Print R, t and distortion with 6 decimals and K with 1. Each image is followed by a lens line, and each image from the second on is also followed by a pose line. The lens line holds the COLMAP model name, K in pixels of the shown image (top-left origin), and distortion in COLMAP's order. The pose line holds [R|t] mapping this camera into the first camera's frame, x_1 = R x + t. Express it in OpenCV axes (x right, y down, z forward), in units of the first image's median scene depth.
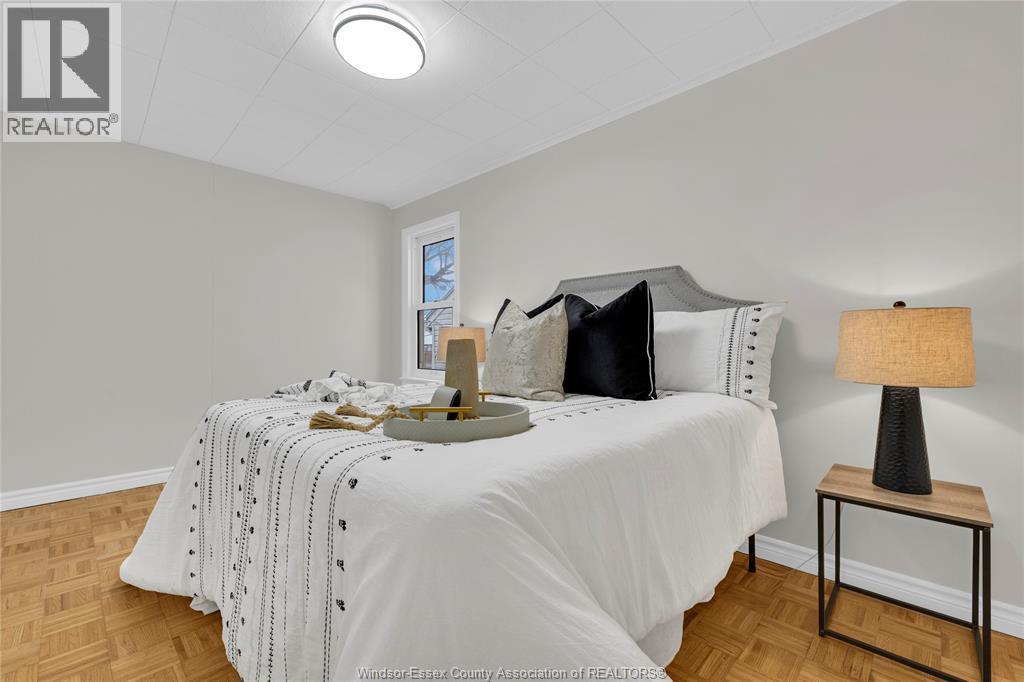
lens RADIAL K [[432.2, 0, 510.0], [0, 432.2, 337.8], [0, 0, 1]] dist [0.017072, 0.000170]
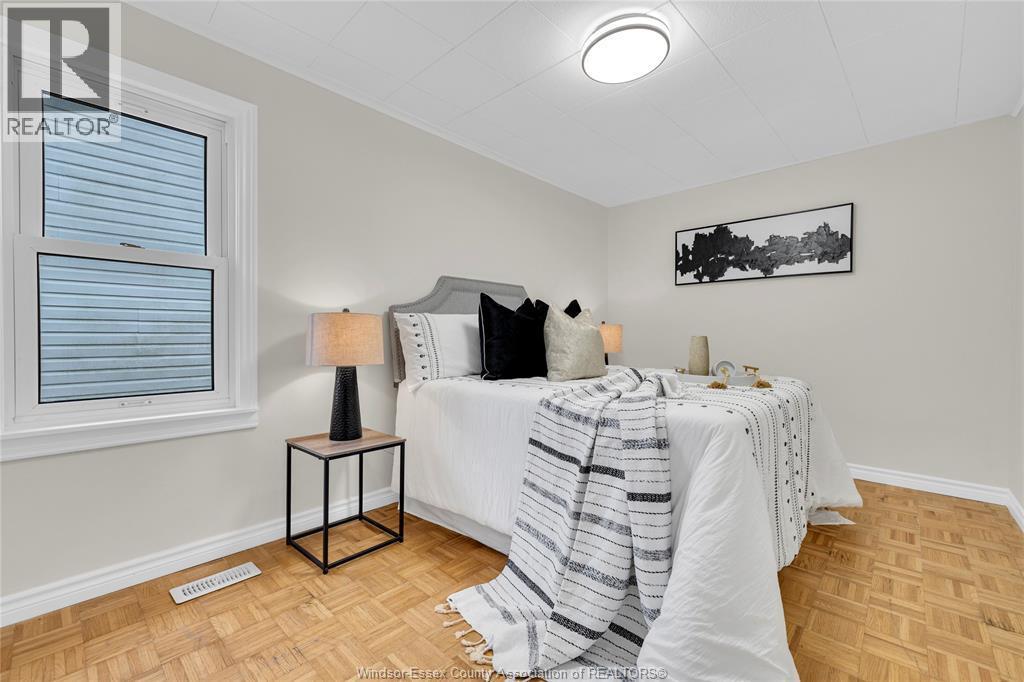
lens RADIAL K [[432.2, 0, 510.0], [0, 432.2, 337.8], [0, 0, 1]] dist [0.017072, 0.000170]
pose [[-0.039696, -0.002111, 0.999210, -0.575279], [-0.012602, 0.999919, 0.001612, 0.005808], [-0.999132, -0.012528, -0.039720, 0.567138]]
